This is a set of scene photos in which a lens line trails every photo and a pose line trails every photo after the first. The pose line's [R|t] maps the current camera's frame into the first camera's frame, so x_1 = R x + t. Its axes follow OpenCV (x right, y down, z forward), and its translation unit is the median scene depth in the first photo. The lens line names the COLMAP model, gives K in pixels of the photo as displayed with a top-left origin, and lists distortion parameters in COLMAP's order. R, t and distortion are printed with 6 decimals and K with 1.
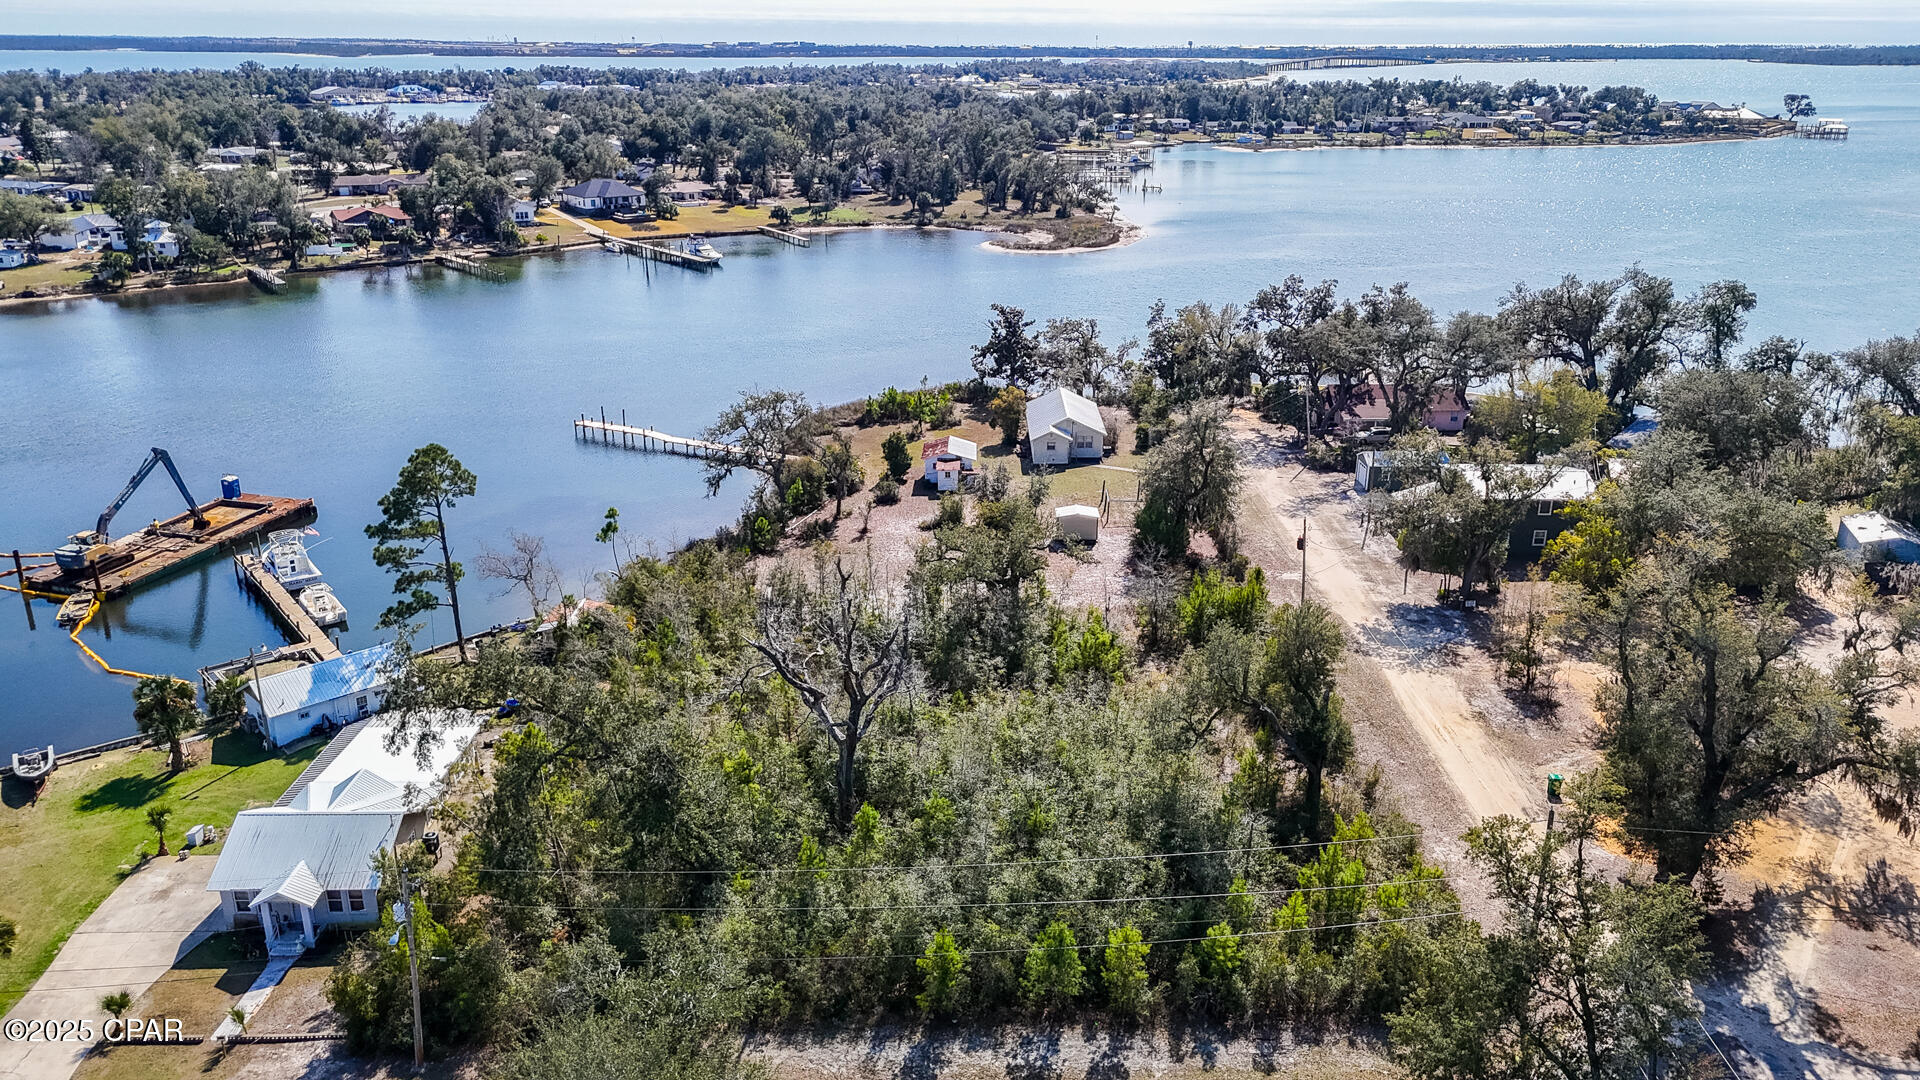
lens RADIAL K [[1408.2, 0, 955.7], [0, 1408.2, 547.3], [0, 0, 1]] dist [0.064675, -0.058331]
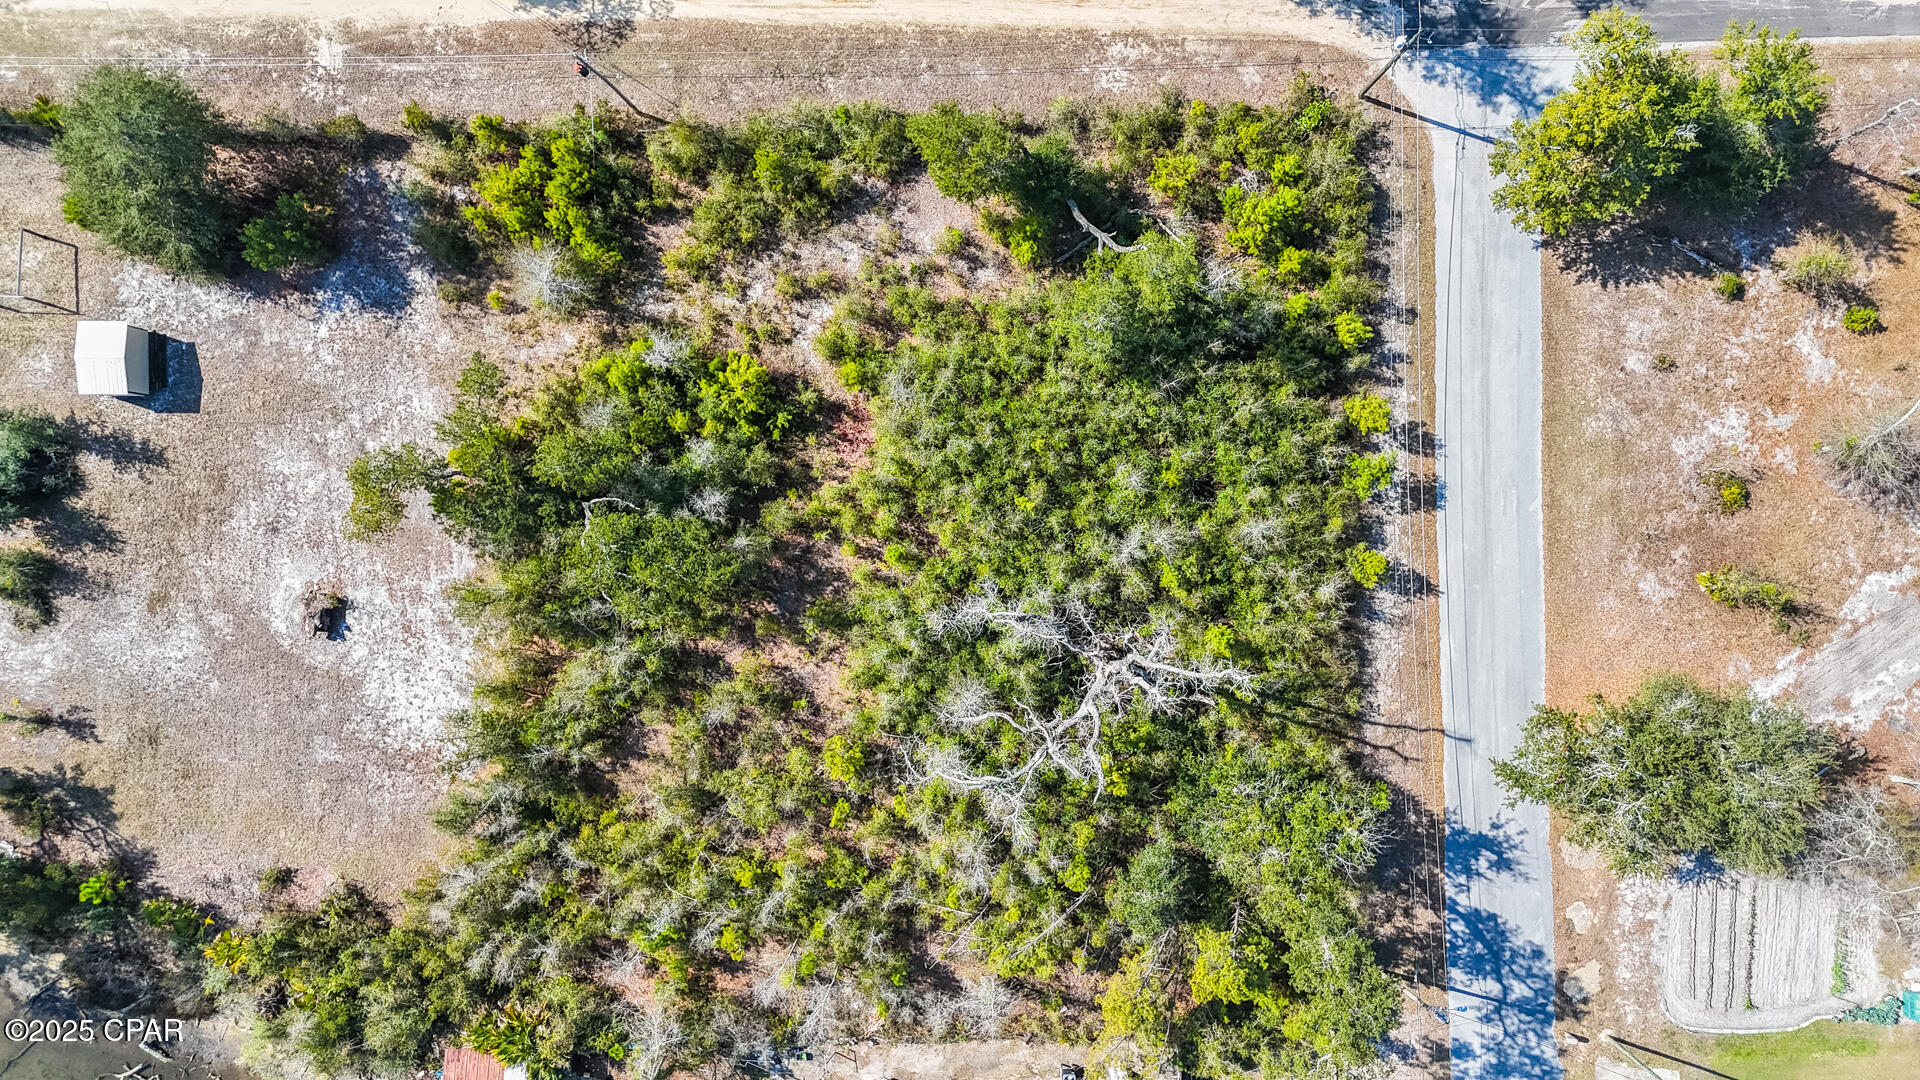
lens RADIAL K [[1408.2, 0, 953.0], [0, 1408.2, 540.4], [0, 0, 1]] dist [0.064675, -0.058331]
pose [[-0.008334, -0.999933, -0.008088, 0.015197], [0.319977, -0.010330, 0.947369, -0.574701], [-0.947389, 0.005307, 0.320042, 0.565231]]
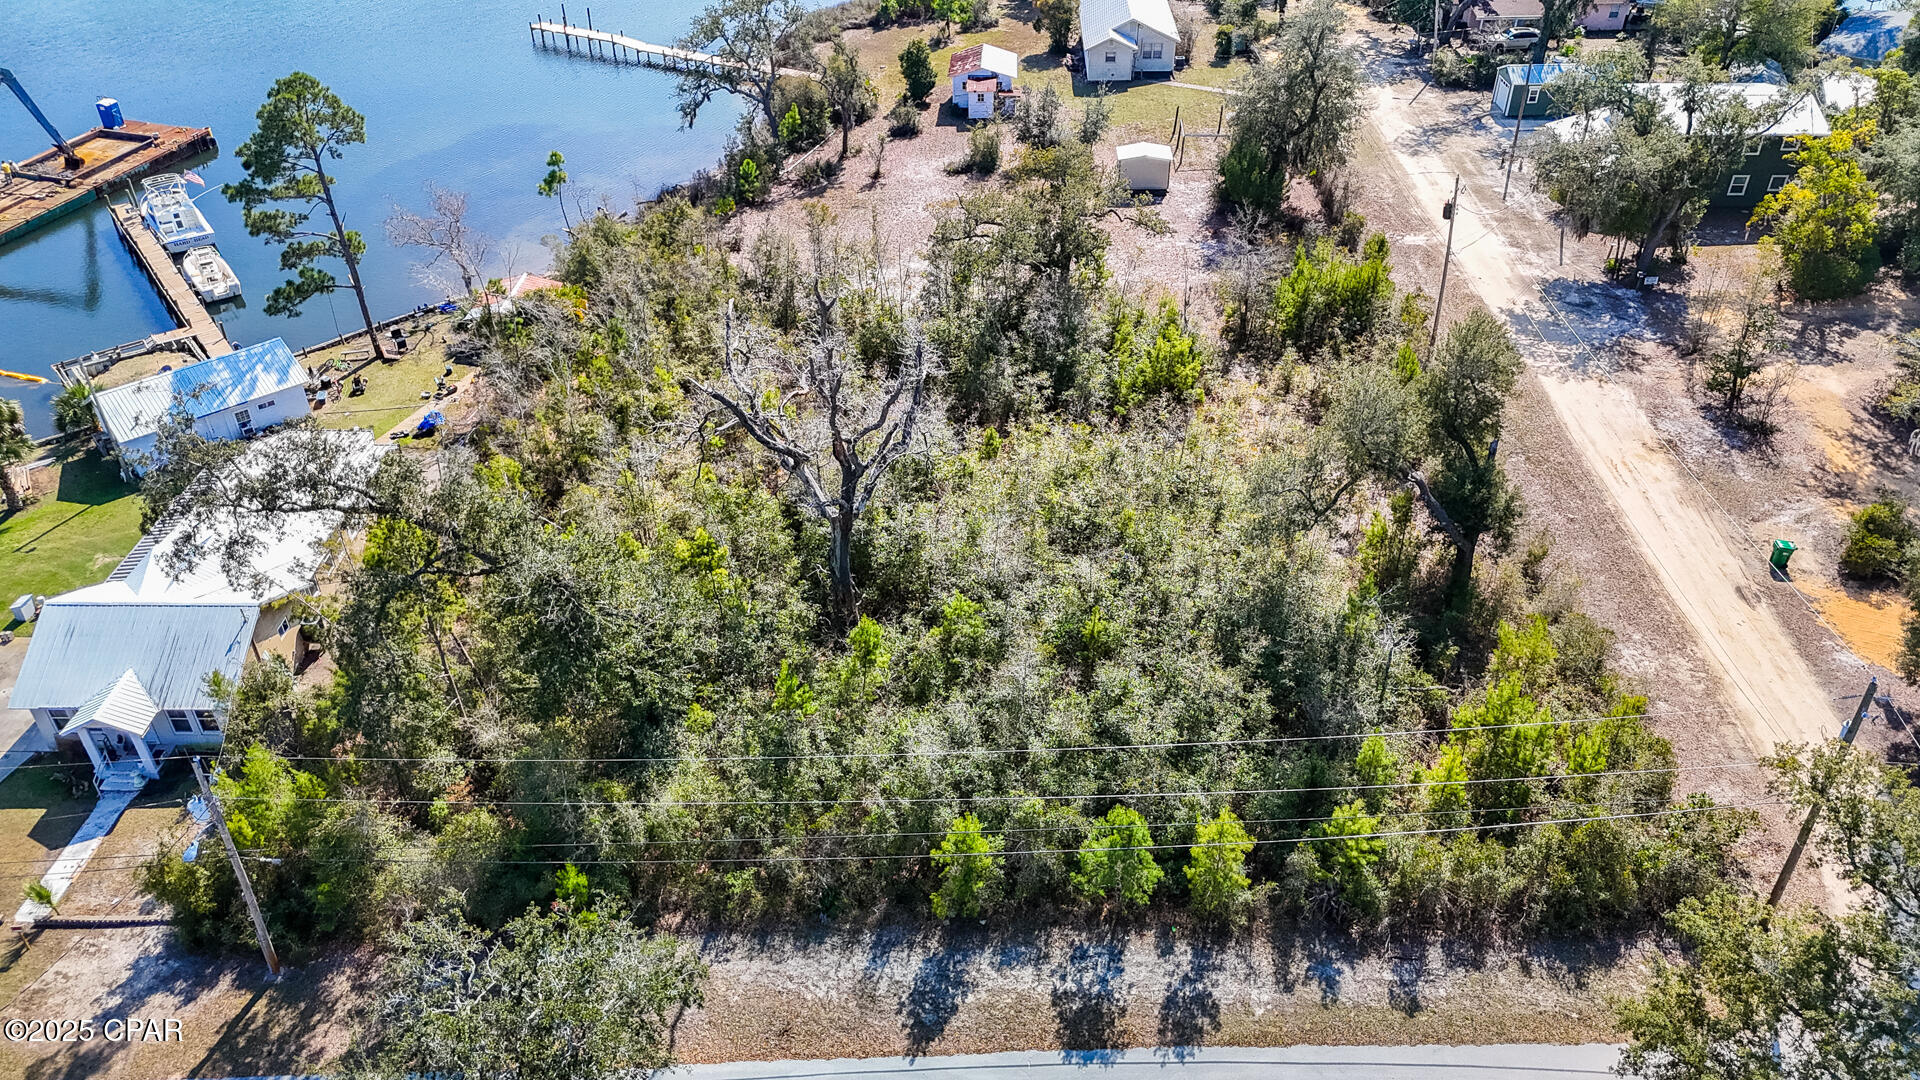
lens RADIAL K [[1408.2, 0, 954.6], [0, 1408.2, 544.1], [0, 0, 1]] dist [0.064675, -0.058331]
pose [[0.999673, 0.004272, -0.025224, 0.001397], [0.002742, 0.962396, 0.271636, -0.035514], [0.025435, -0.271616, 0.962069, 0.203232]]
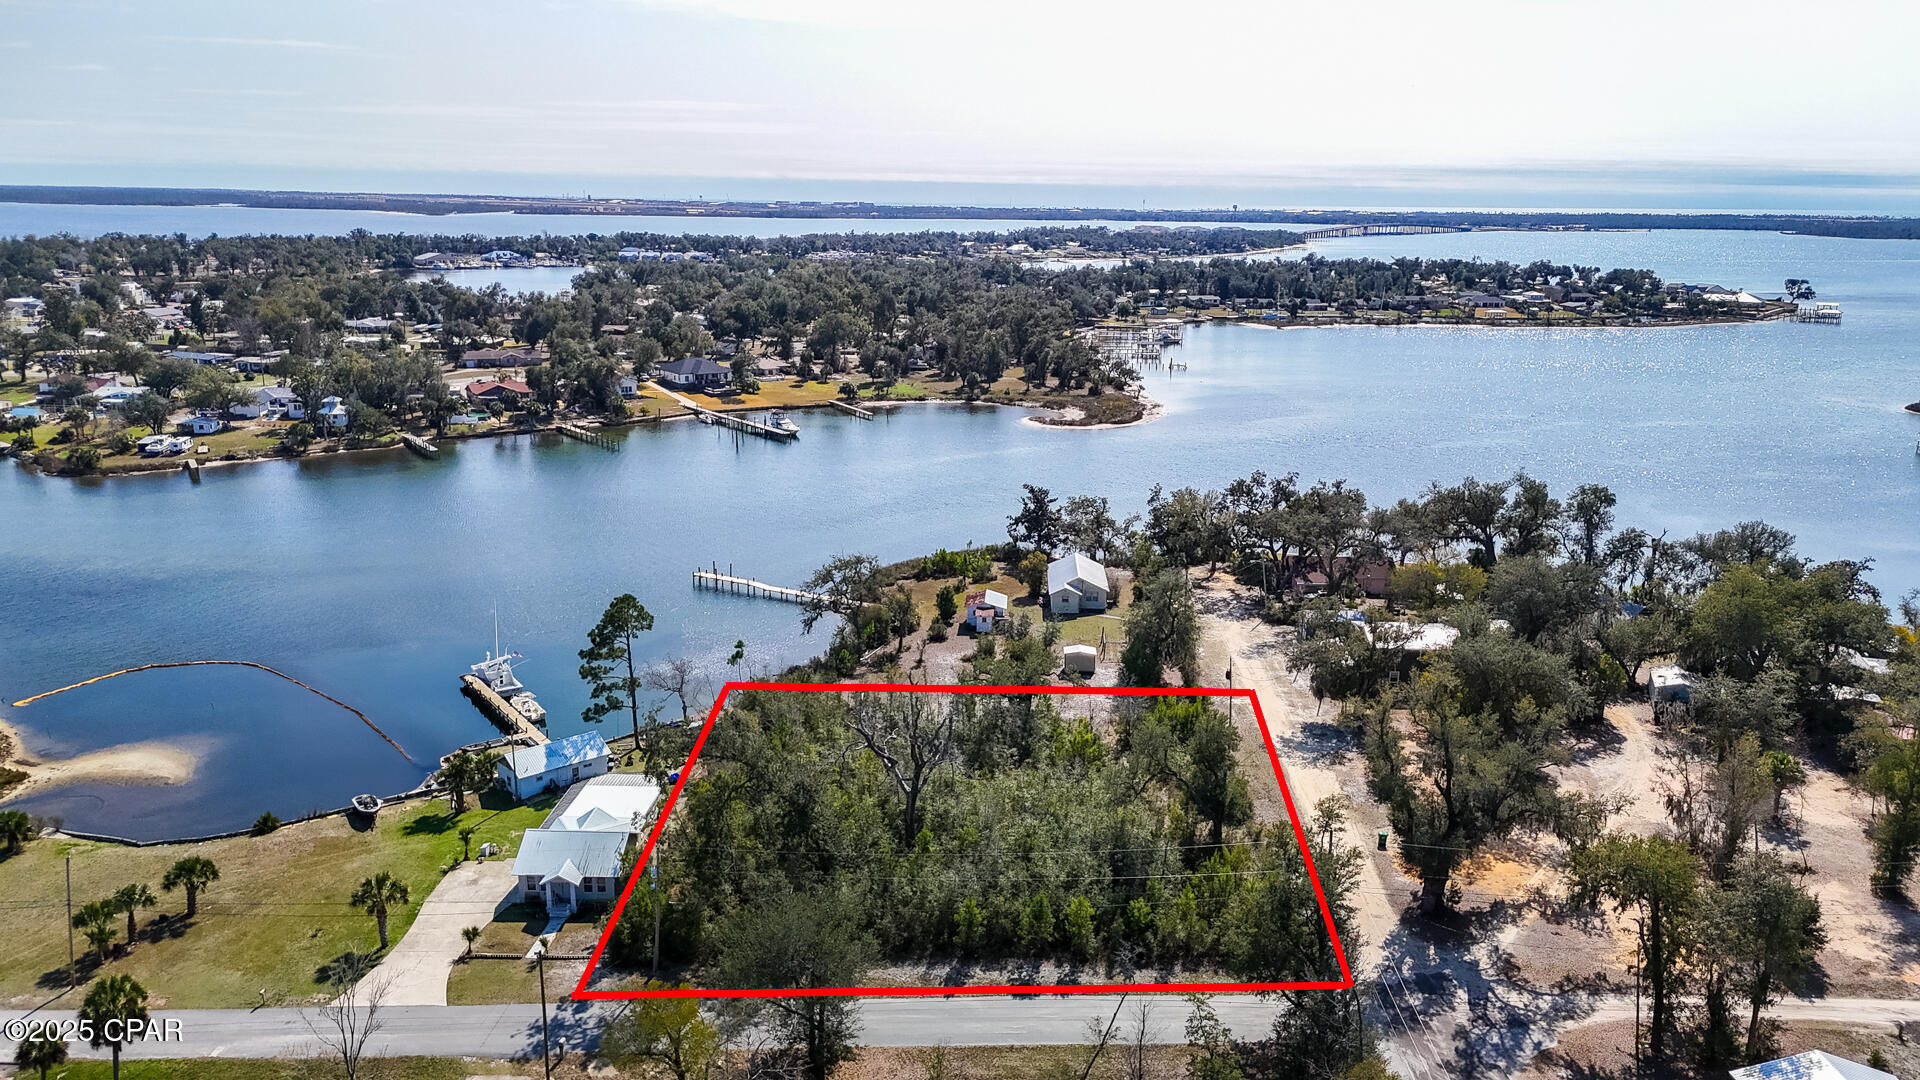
lens RADIAL K [[1408.2, 0, 951.1], [0, 1408.2, 536.3], [0, 0, 1]] dist [0.064675, -0.058331]
pose [[0.999184, 0.017371, -0.036454, 0.012490], [-0.021234, 0.993879, -0.108417, 0.017766], [0.034348, 0.109103, 0.993437, -0.412480]]
